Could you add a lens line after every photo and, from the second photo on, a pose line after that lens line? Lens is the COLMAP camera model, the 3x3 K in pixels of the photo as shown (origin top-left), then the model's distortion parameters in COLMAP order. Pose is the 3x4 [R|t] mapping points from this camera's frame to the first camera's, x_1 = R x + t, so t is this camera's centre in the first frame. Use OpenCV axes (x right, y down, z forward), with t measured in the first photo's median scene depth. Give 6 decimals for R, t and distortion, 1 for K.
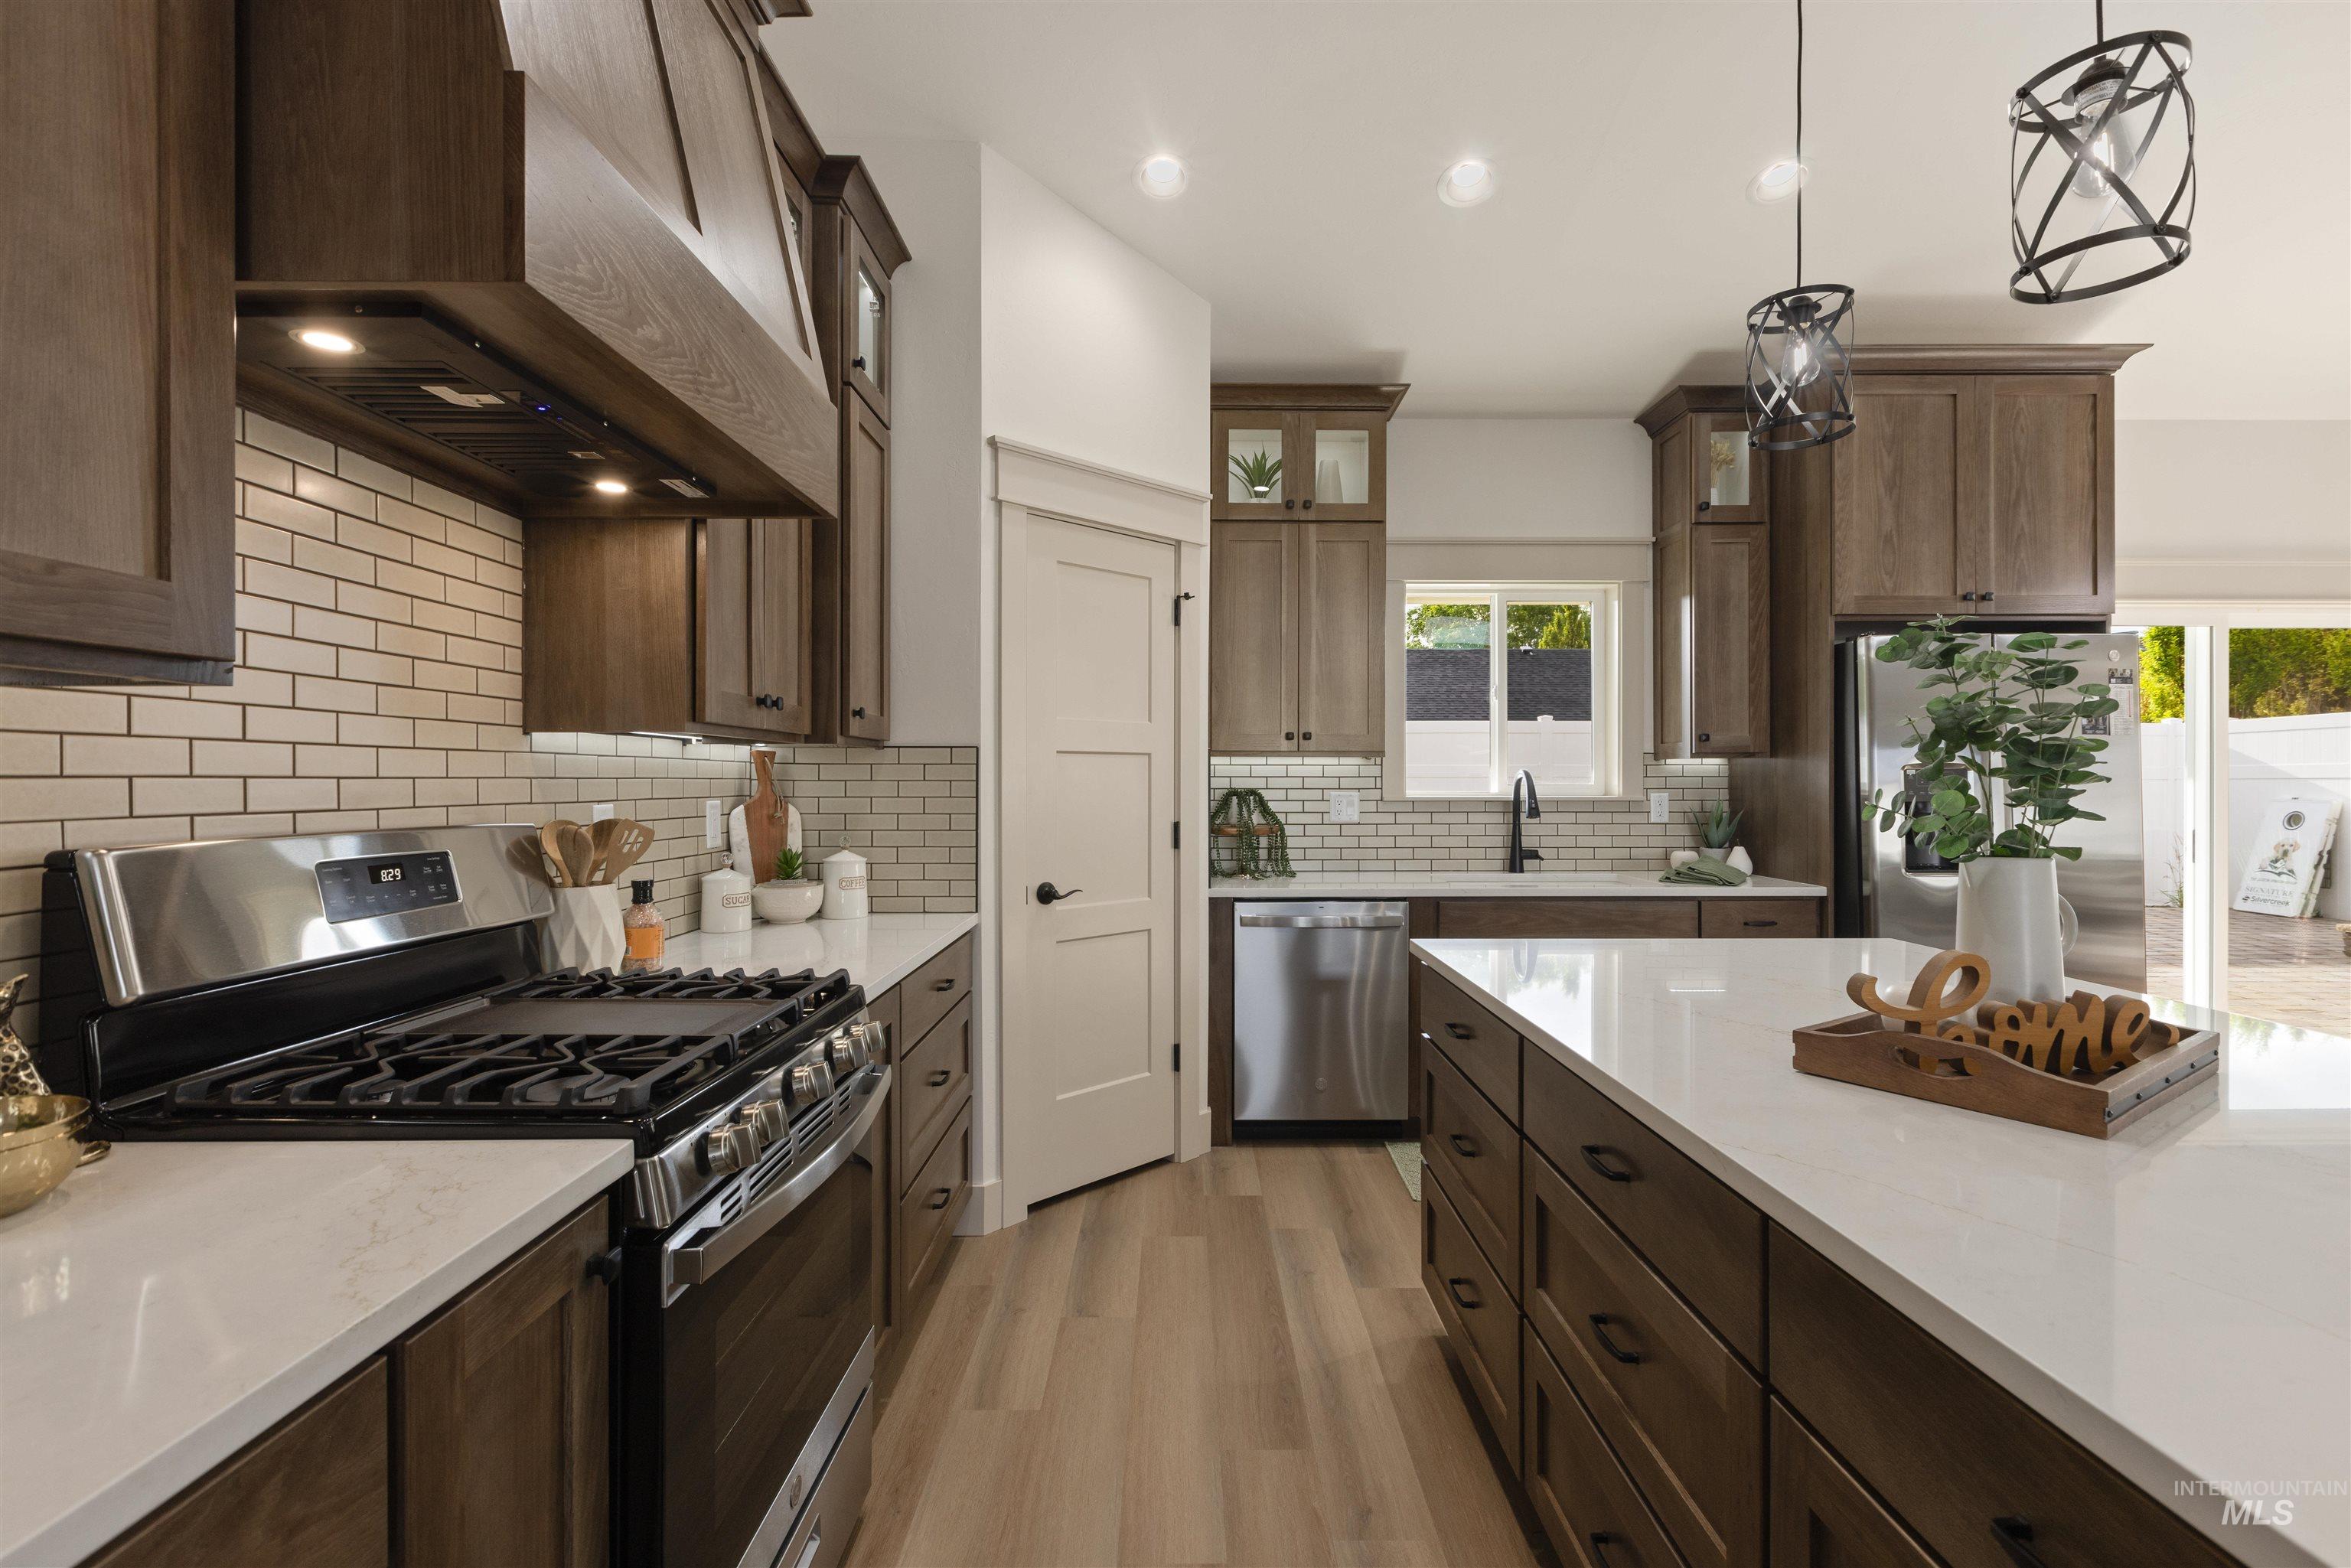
lens RADIAL K [[1045.3, 0, 1176.8], [0, 1045.3, 781.3], [0, 0, 1]] dist [0.002848, -0.002005]
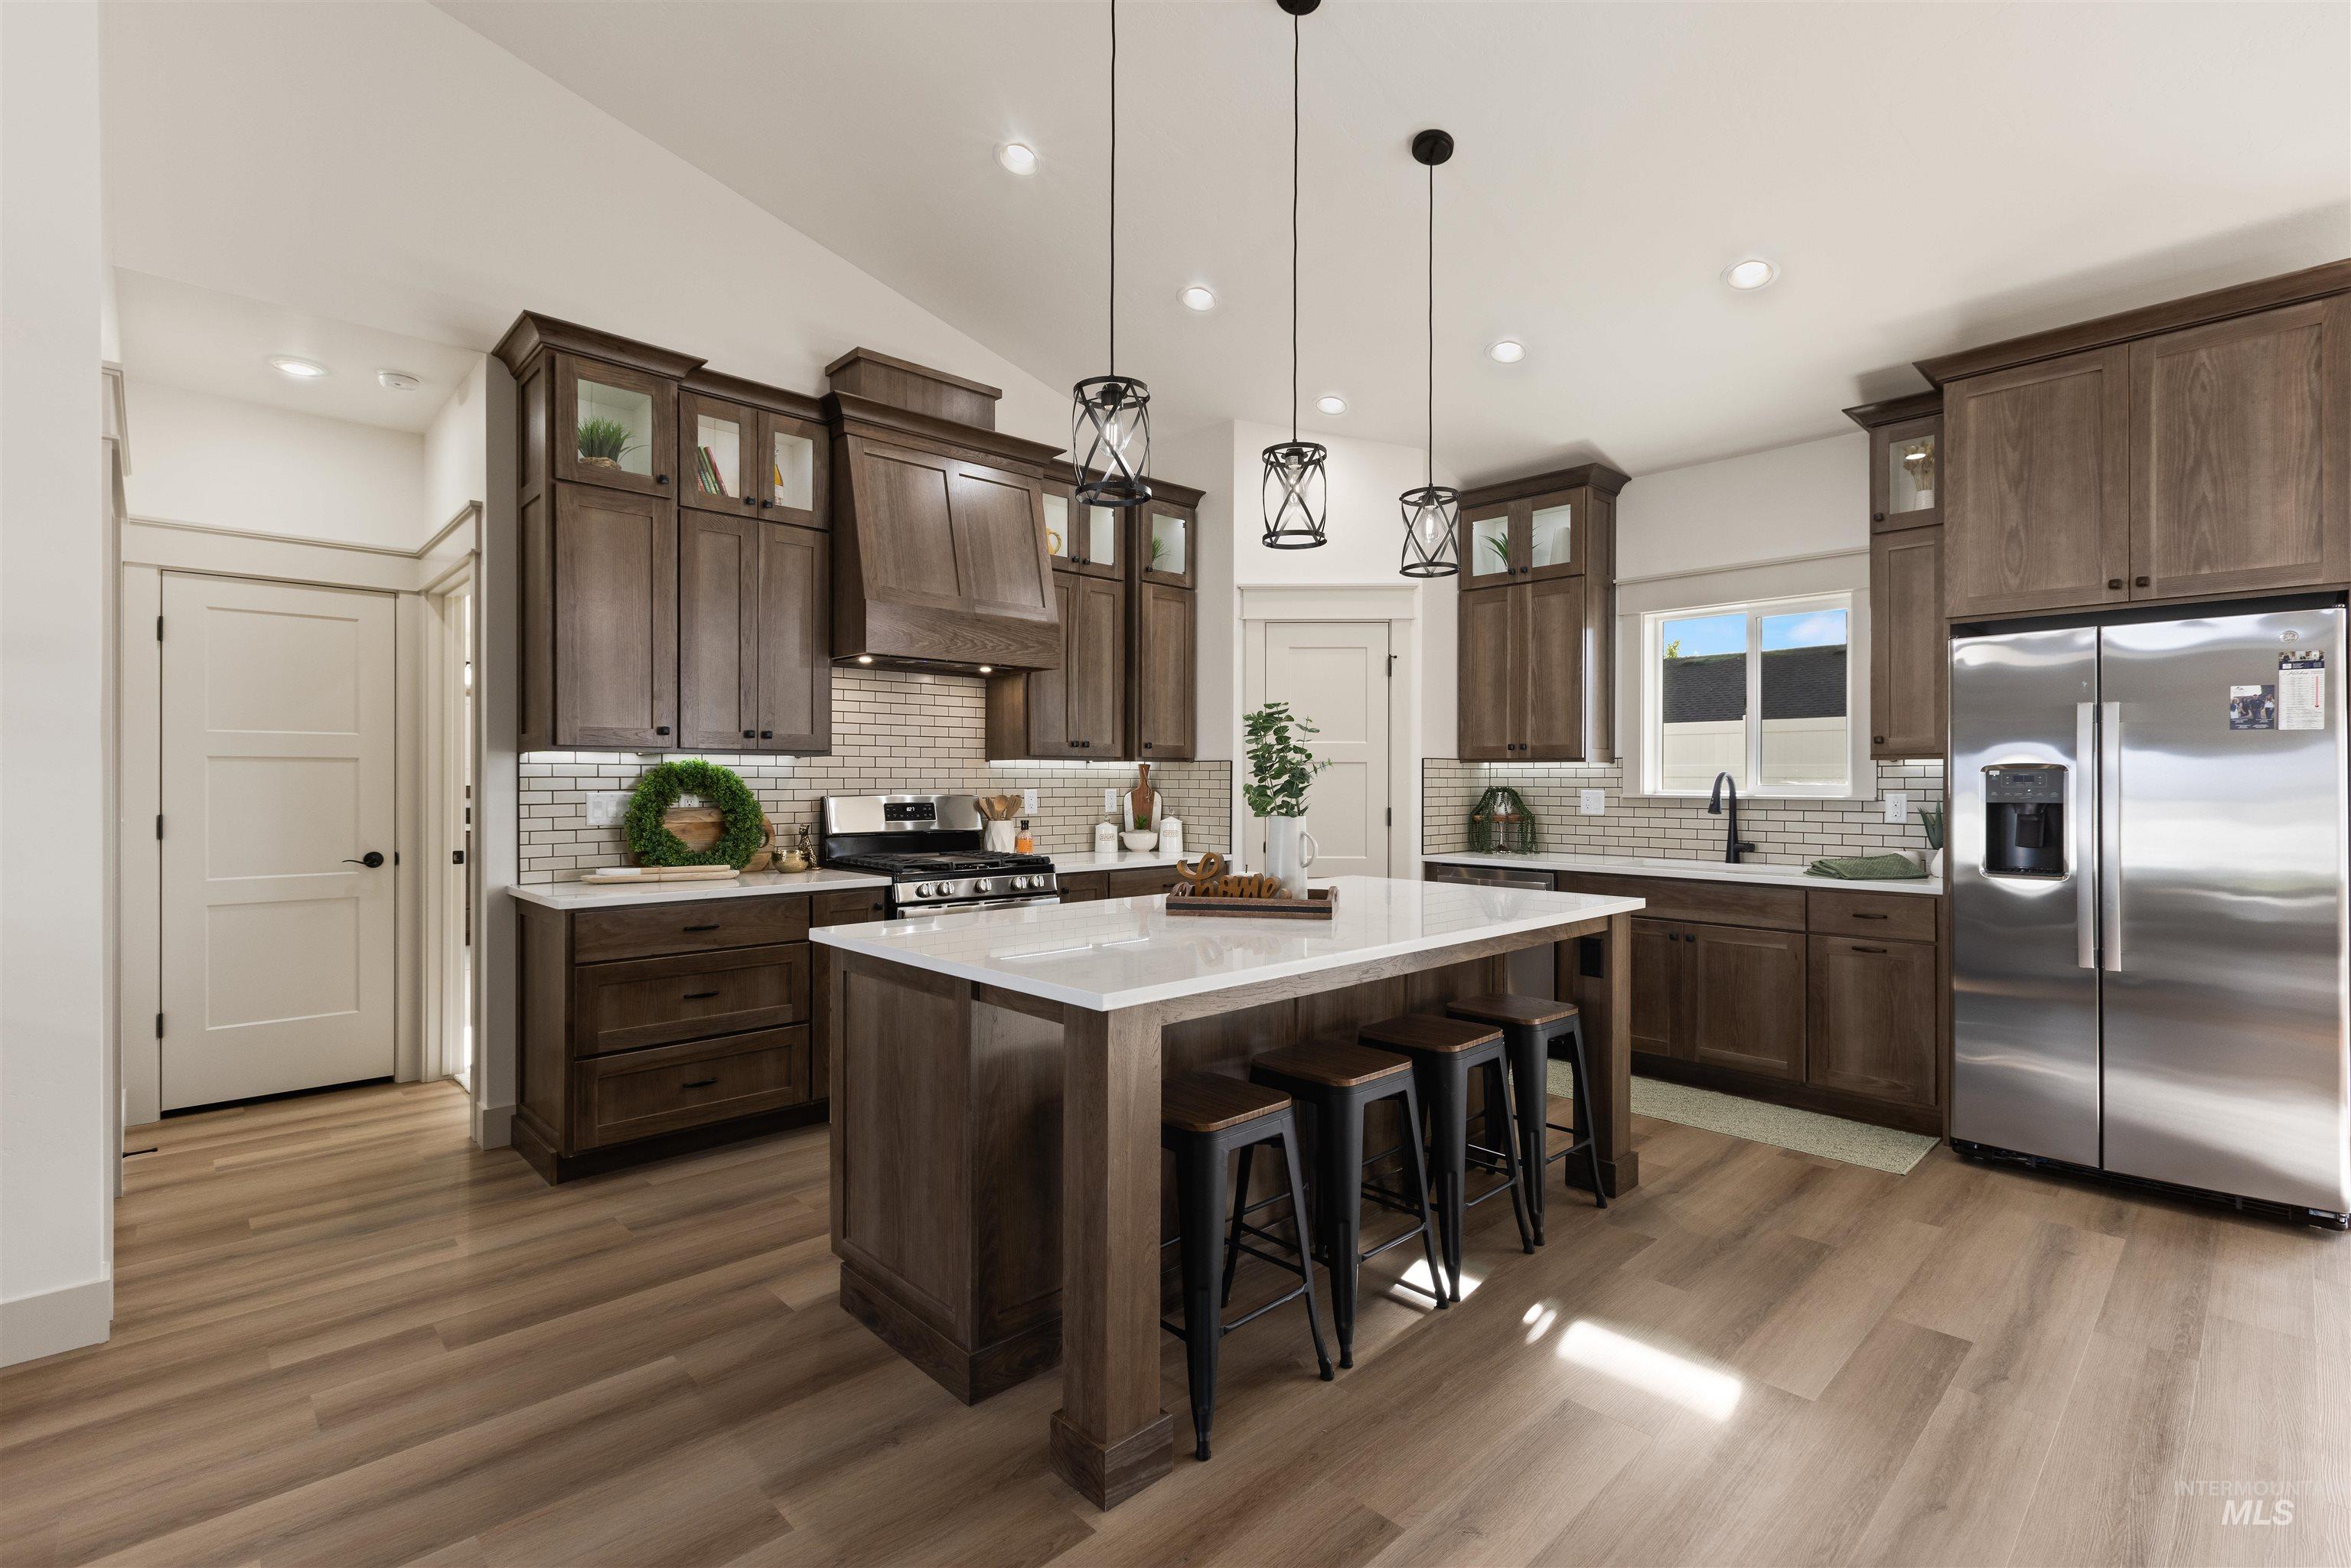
lens RADIAL K [[1065.6, 0, 1176.7], [0, 1065.6, 779.9], [0, 0, 1]] dist [0.000508, -0.000198]
pose [[0.688820, 0.001692, -0.724930, 0.865989], [-0.002810, 0.999996, -0.000336, 0.000085], [0.724927, 0.002268, 0.688822, -0.255954]]
